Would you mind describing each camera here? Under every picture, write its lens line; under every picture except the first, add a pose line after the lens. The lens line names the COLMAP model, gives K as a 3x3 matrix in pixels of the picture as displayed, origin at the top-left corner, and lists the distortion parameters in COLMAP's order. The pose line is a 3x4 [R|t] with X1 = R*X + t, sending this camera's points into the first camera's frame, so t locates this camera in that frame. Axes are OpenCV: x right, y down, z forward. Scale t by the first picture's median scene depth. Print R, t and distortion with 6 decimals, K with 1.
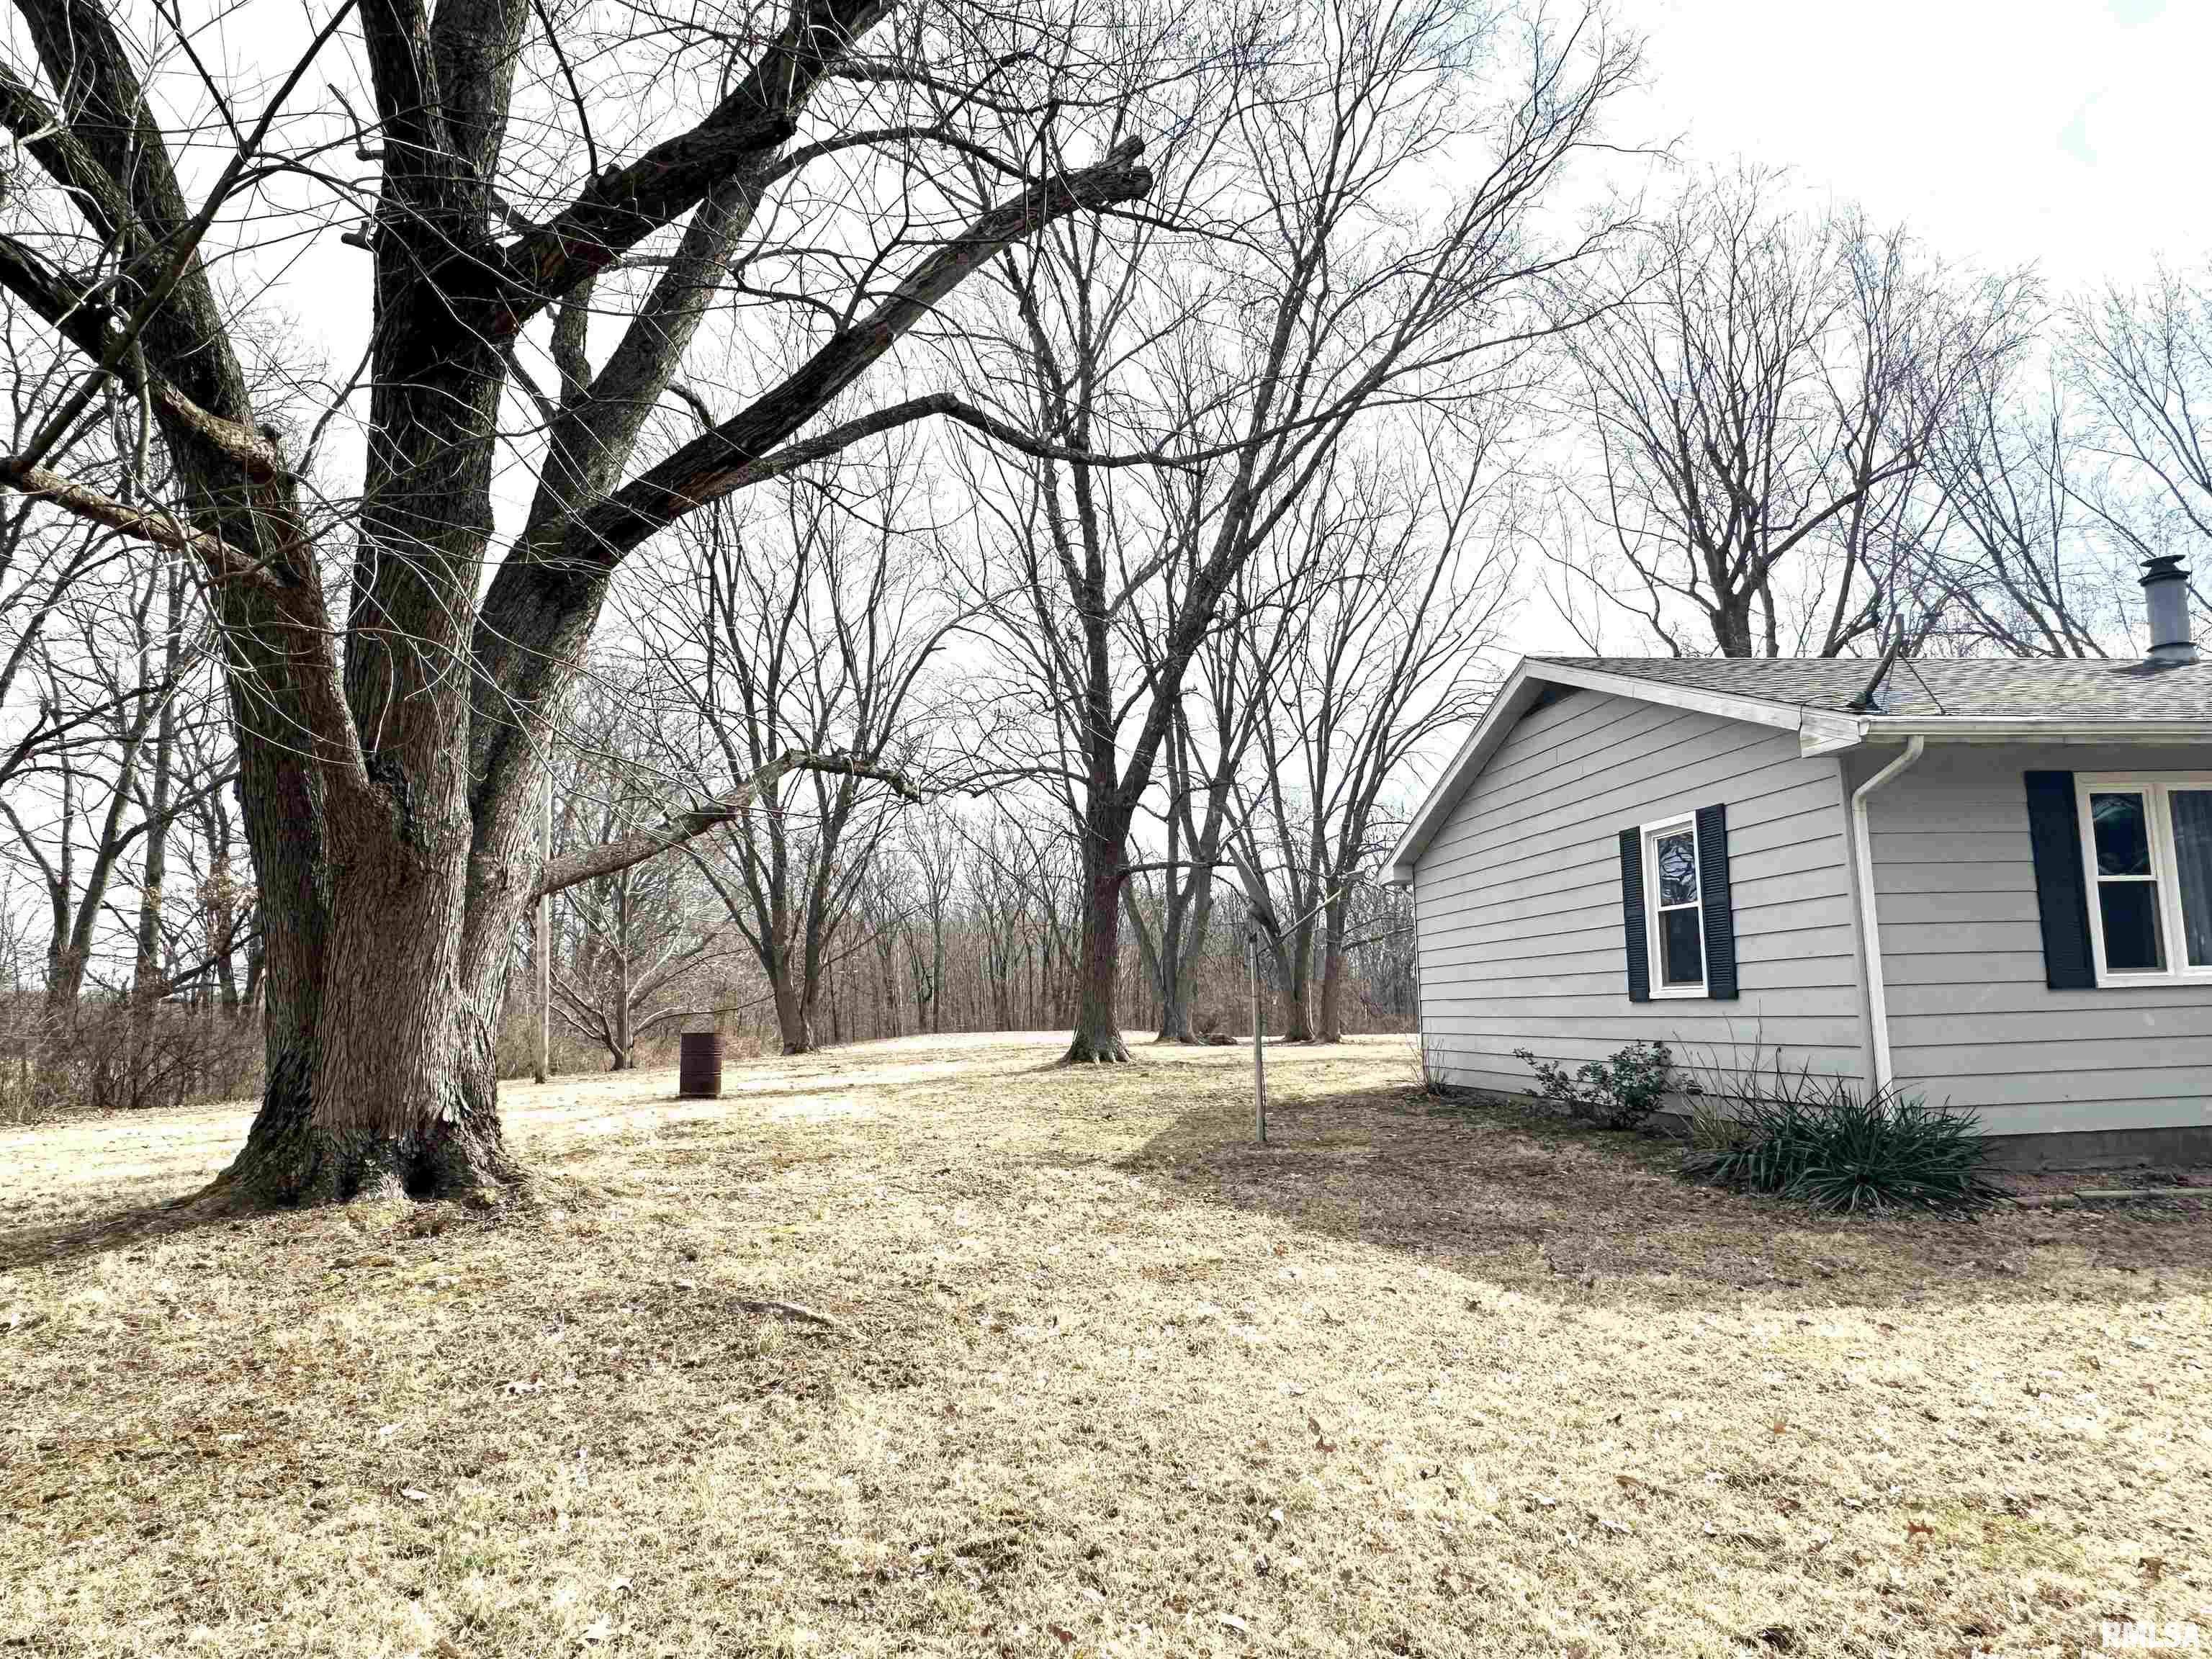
lens RADIAL K [[1414.4, 0, 1108.9], [0, 1414.4, 849.5], [0, 0, 1]] dist [-0.005964, -0.000212]
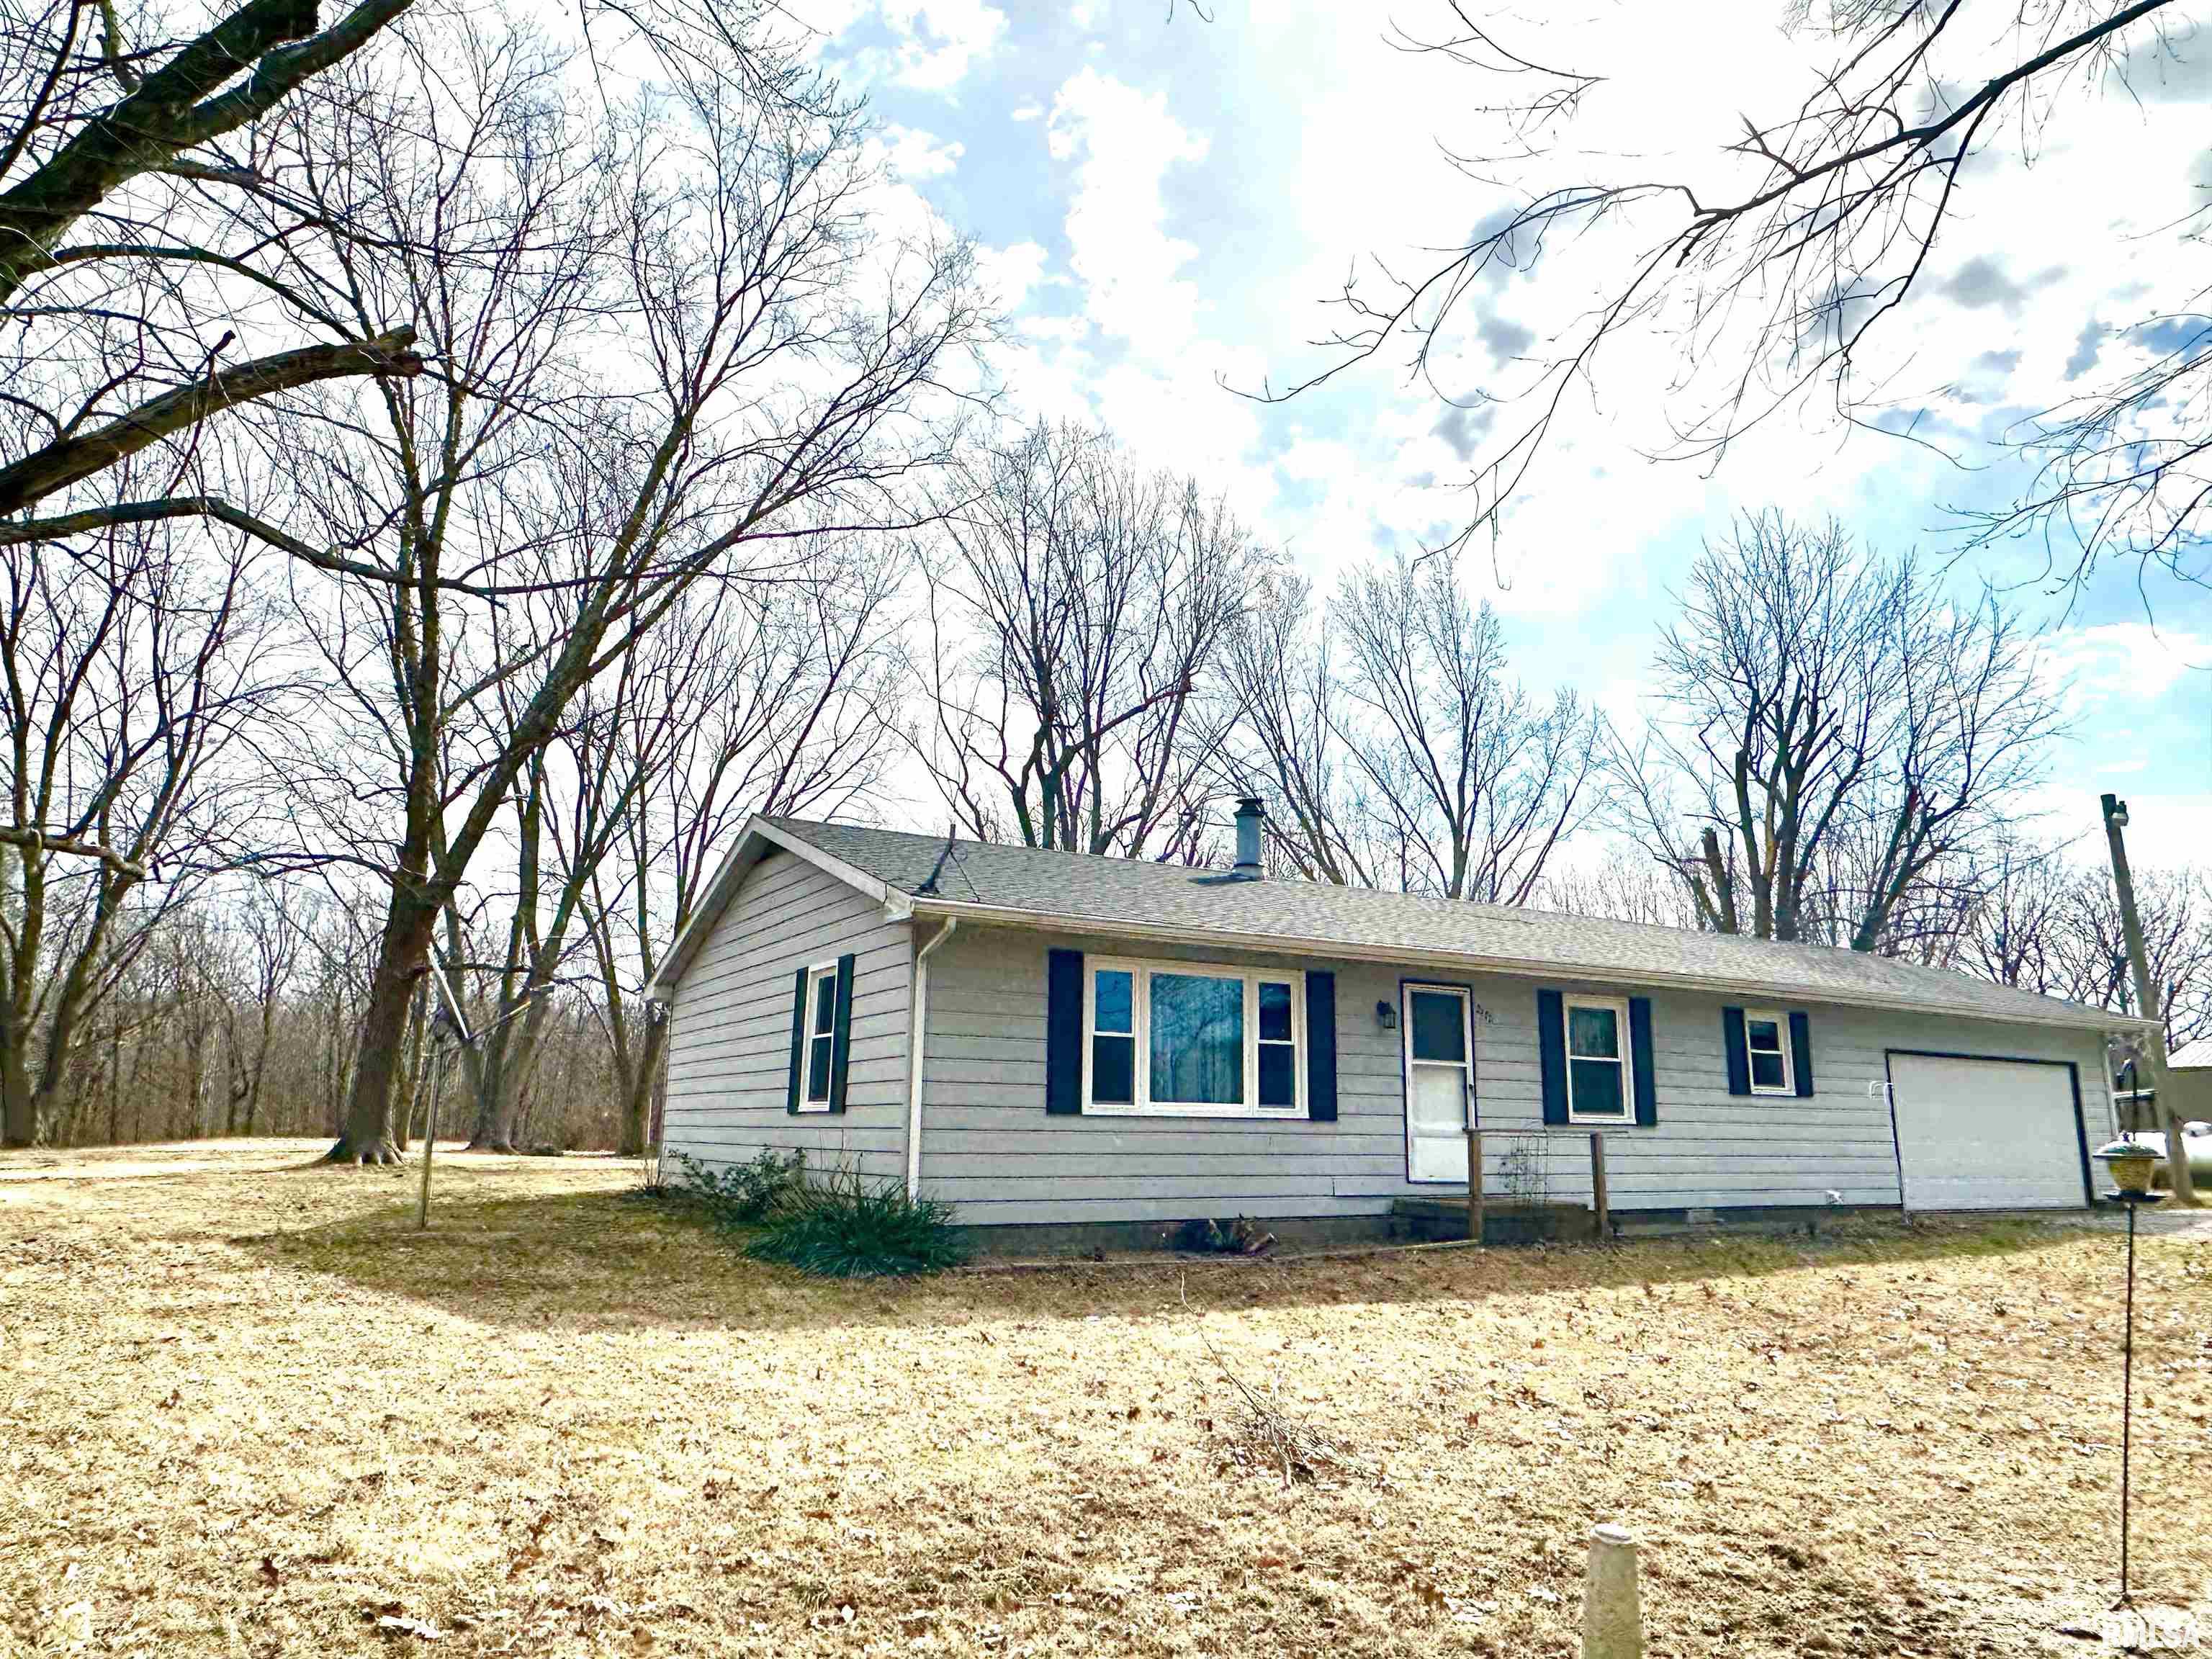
lens RADIAL K [[1434.7, 0, 1106.0], [0, 1434.7, 829.5], [0, 0, 1]] dist [-0.000049, 0.002258]
pose [[0.922842, 0.119517, 0.366168, 0.143749], [-0.083007, 0.990014, -0.113940, -0.013297], [-0.376129, 0.074754, 0.923547, -0.225932]]
